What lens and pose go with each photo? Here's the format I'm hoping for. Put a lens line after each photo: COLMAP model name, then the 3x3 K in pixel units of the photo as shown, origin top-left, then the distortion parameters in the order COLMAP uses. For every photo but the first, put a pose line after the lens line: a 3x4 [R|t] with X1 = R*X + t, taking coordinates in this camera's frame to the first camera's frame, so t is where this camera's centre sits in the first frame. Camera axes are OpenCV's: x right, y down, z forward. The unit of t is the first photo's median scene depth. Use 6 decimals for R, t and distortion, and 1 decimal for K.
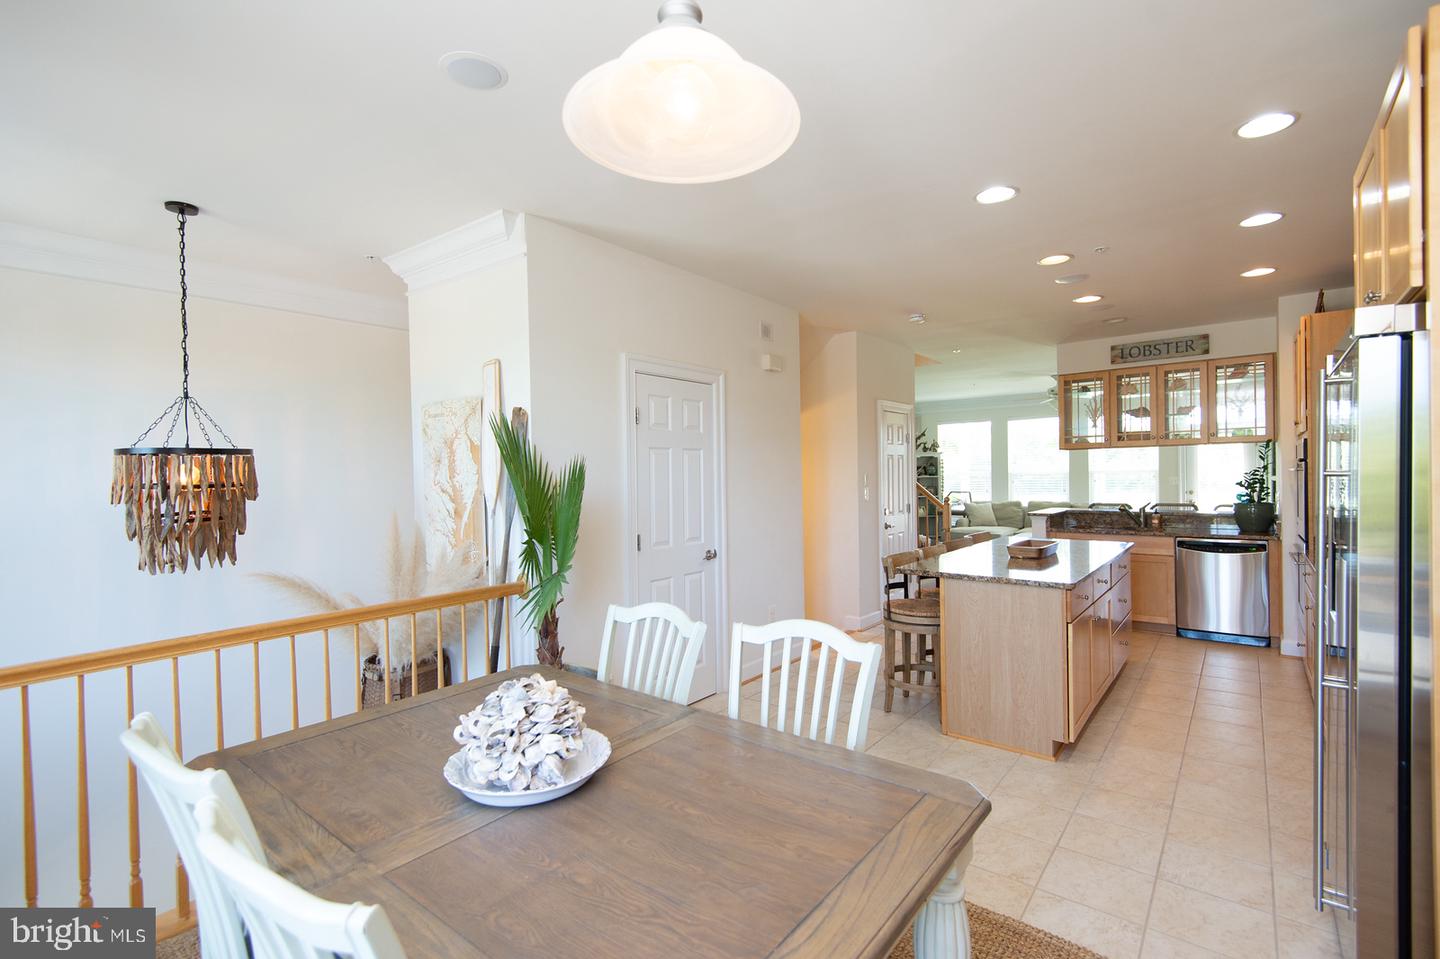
lens RADIAL K [[651.5, 0, 722.5], [0, 651.5, 475.5], [0, 0, 1]] dist [0.034881, -0.020514]
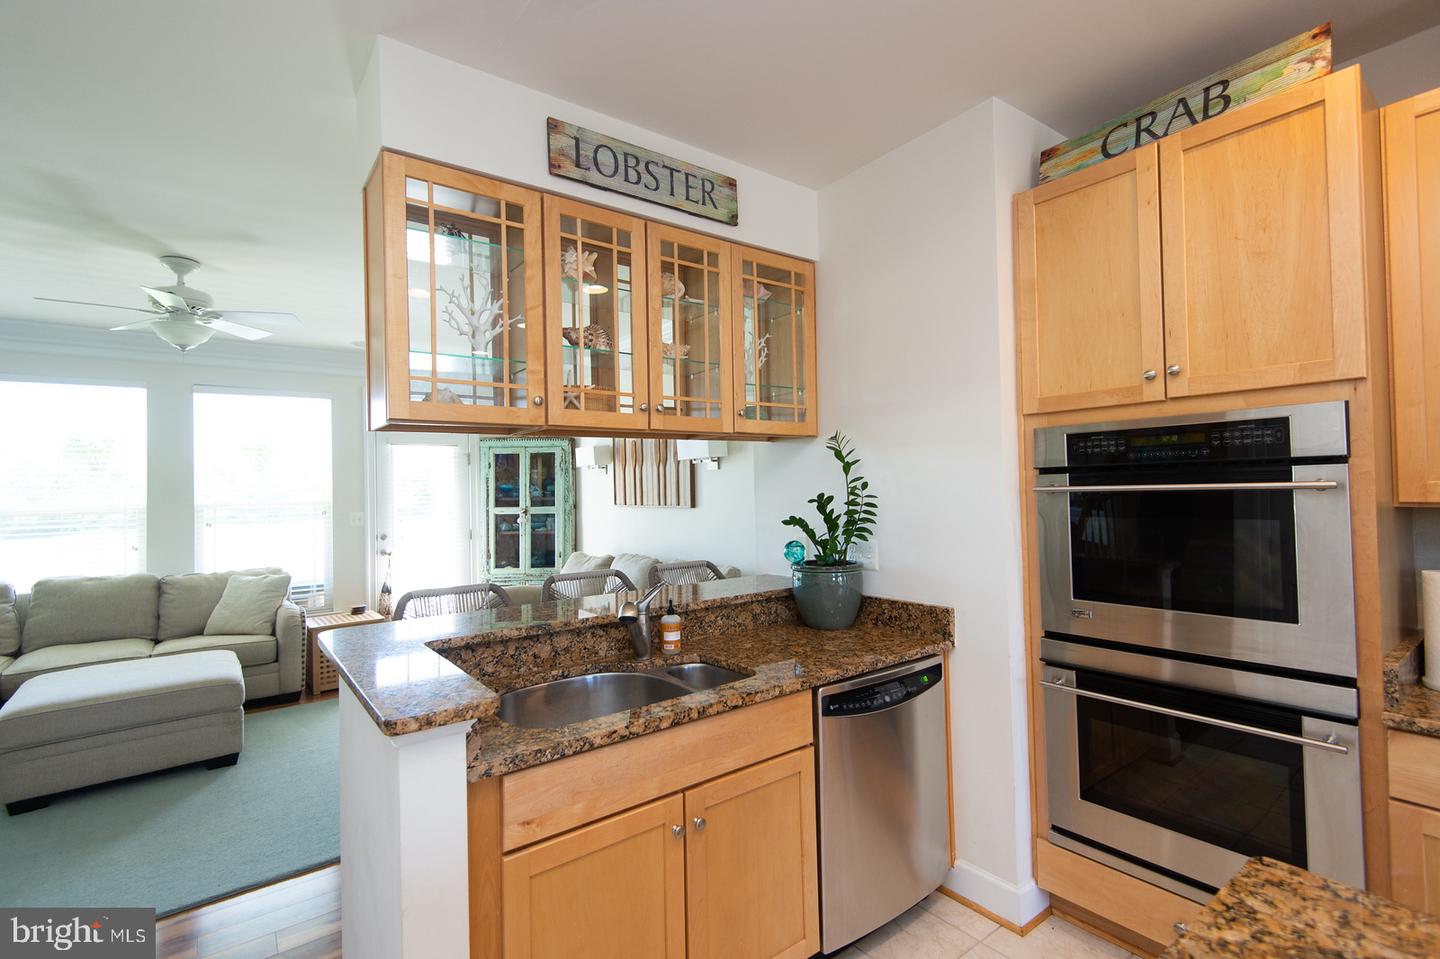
lens RADIAL K [[651.5, 0, 722.5], [0, 651.5, 475.5], [0, 0, 1]] dist [0.034881, -0.020514]
pose [[0.243648, 0.029113, 0.969427, 0.284464], [0.020431, 0.999173, -0.035141, -0.004684], [-0.969648, 0.028369, 0.242852, 0.802307]]
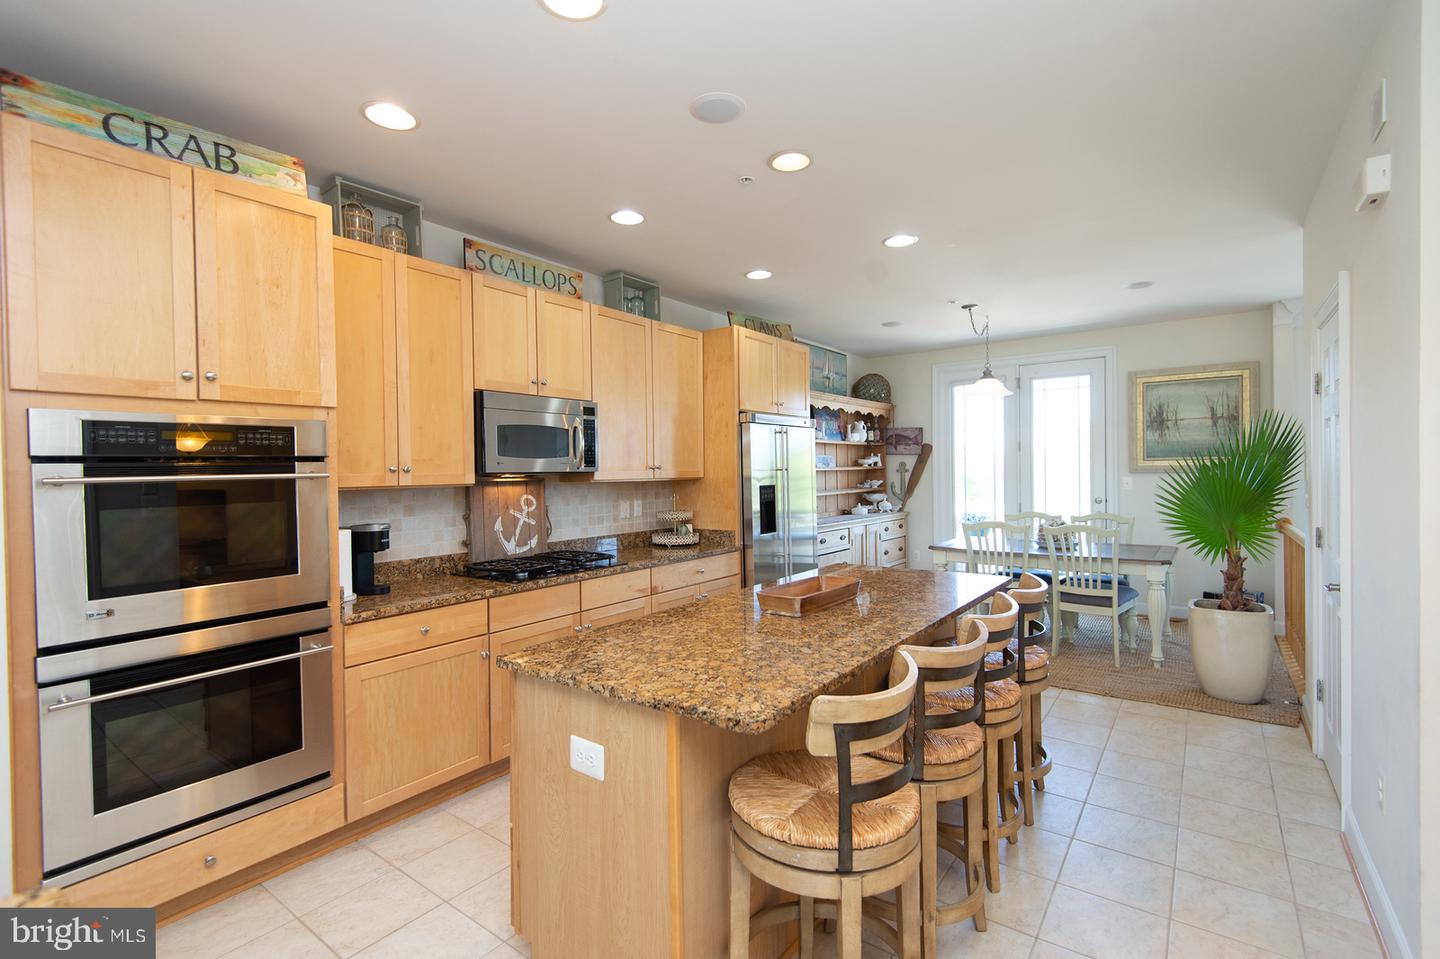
lens RADIAL K [[651.5, 0, 722.5], [0, 651.5, 475.5], [0, 0, 1]] dist [0.034881, -0.020514]
pose [[-0.999110, 0.028654, -0.030965, 0.361441], [0.028255, 0.999513, 0.013235, -0.003924], [0.031329, 0.012348, -0.999433, 1.011214]]
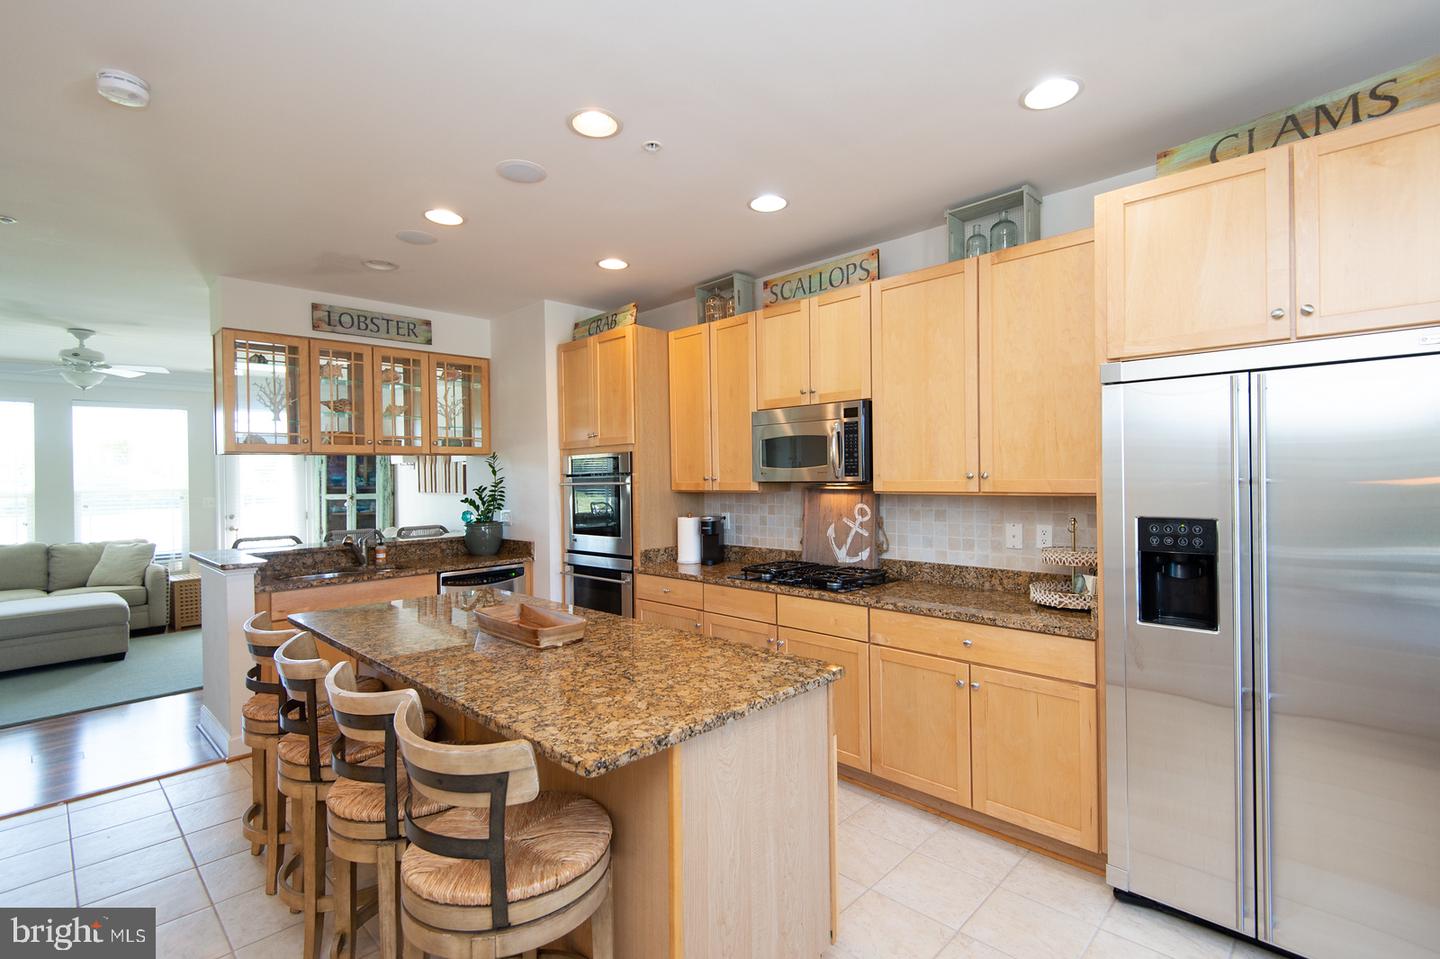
lens RADIAL K [[651.5, 0, 722.5], [0, 651.5, 475.5], [0, 0, 1]] dist [0.034881, -0.020514]
pose [[0.092370, 0.013173, 0.995638, -0.039225], [0.017940, 0.999728, -0.014892, -0.002066], [-0.995563, 0.019238, 0.092109, 0.498509]]
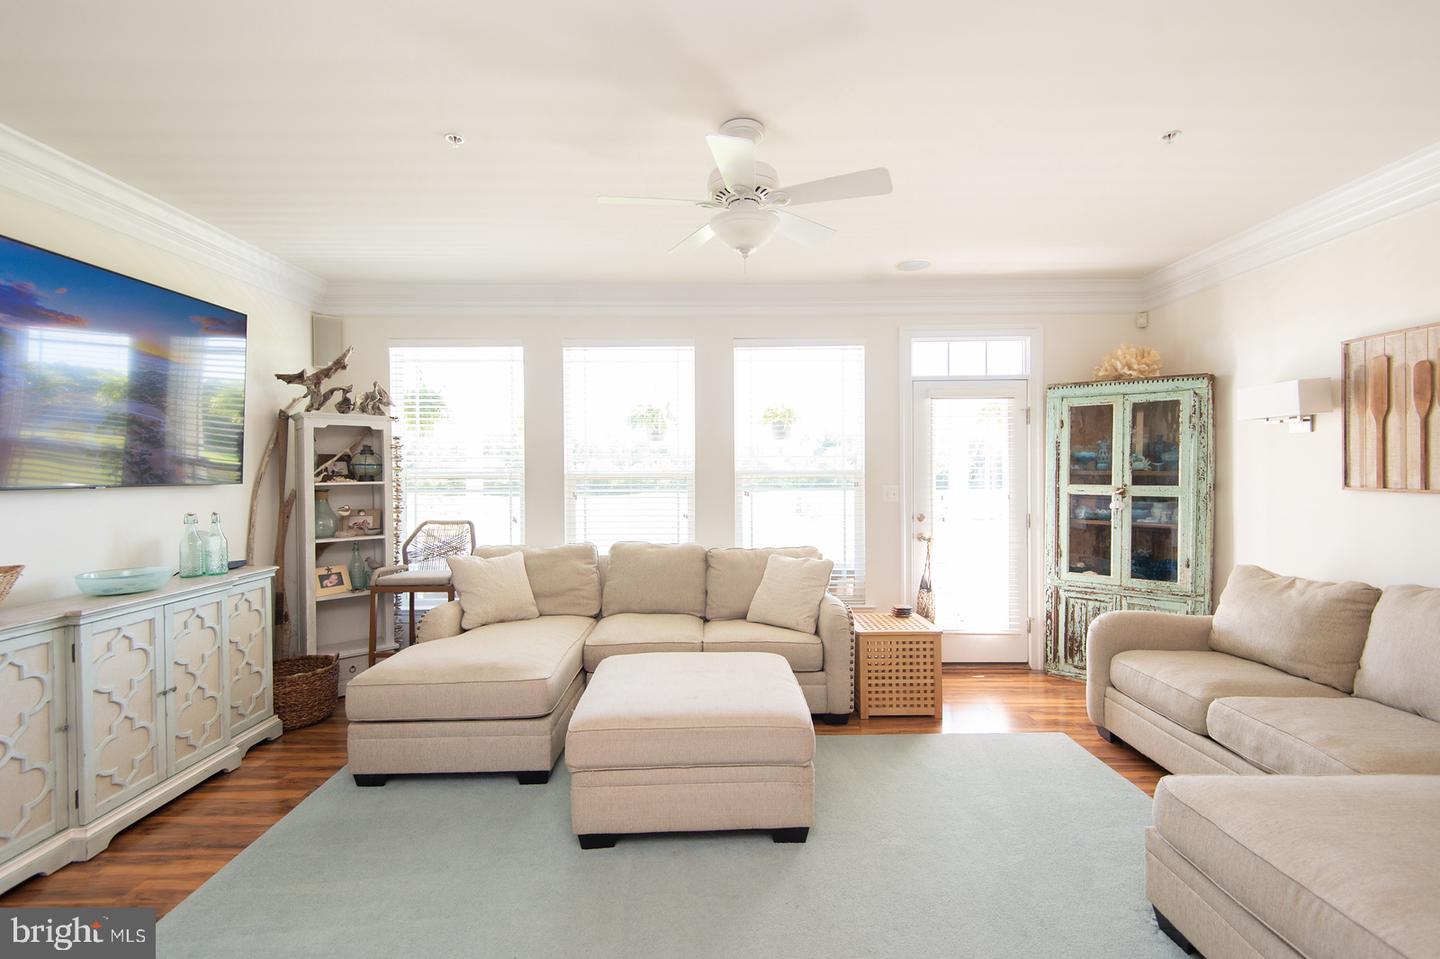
lens RADIAL K [[651.5, 0, 722.5], [0, 651.5, 475.5], [0, 0, 1]] dist [0.034881, -0.020514]
pose [[0.782111, 0.003673, 0.623128, 0.440074], [-0.004132, 0.999991, -0.000709, -0.005399], [-0.623125, -0.002020, 0.782119, 1.052824]]
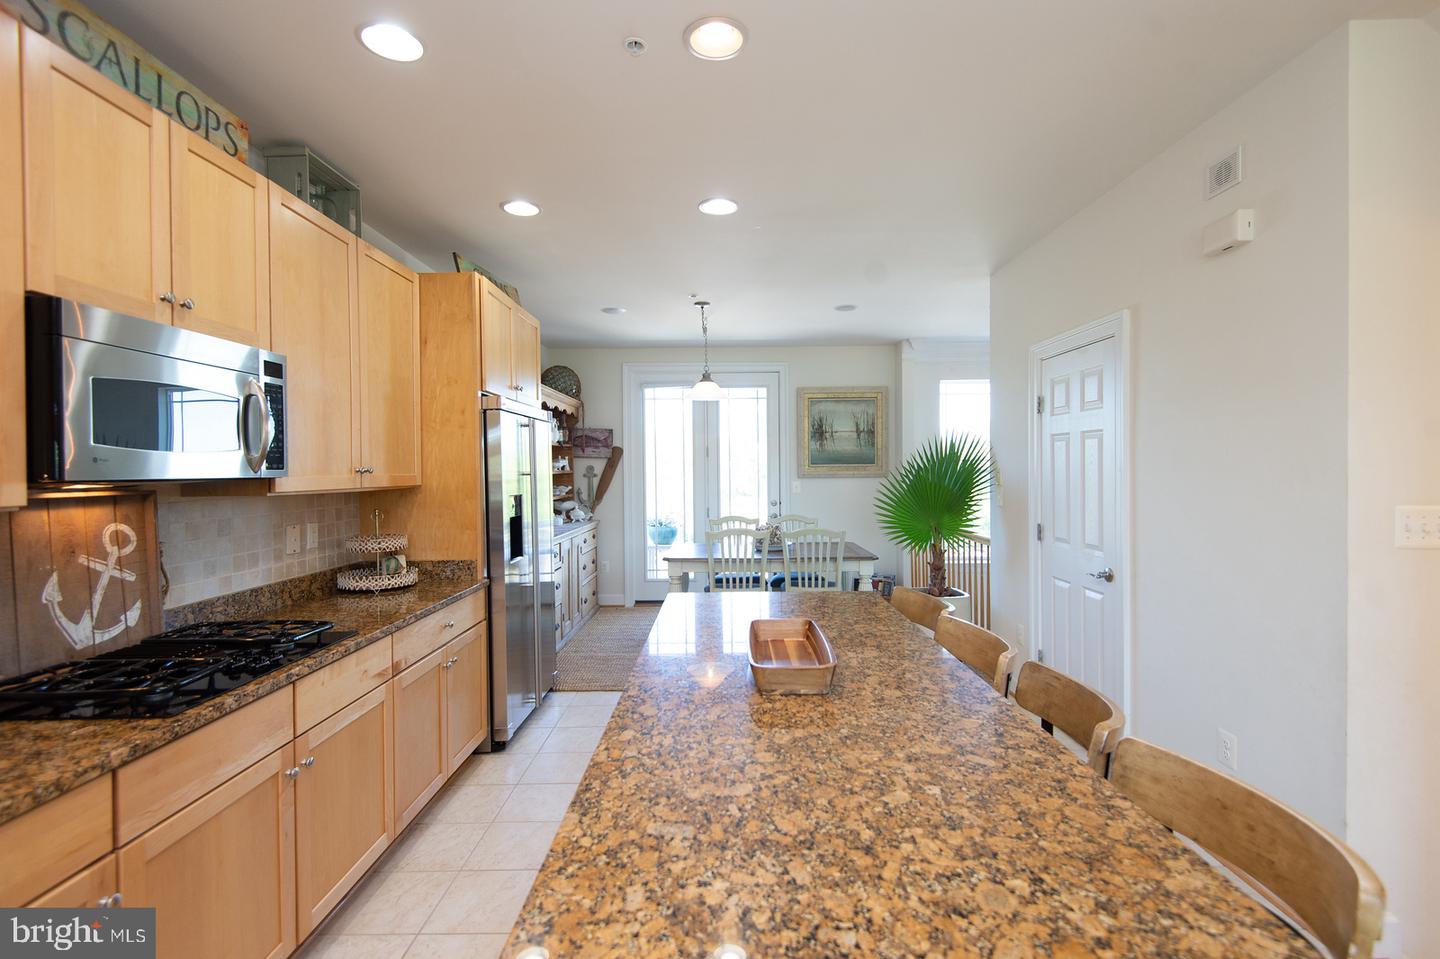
lens RADIAL K [[651.5, 0, 722.5], [0, 651.5, 475.5], [0, 0, 1]] dist [0.034881, -0.020514]
pose [[-0.786618, 0.026834, -0.616856, 0.484346], [0.017063, 0.999618, 0.021726, -0.007304], [0.617204, 0.006564, -0.786776, 0.829265]]
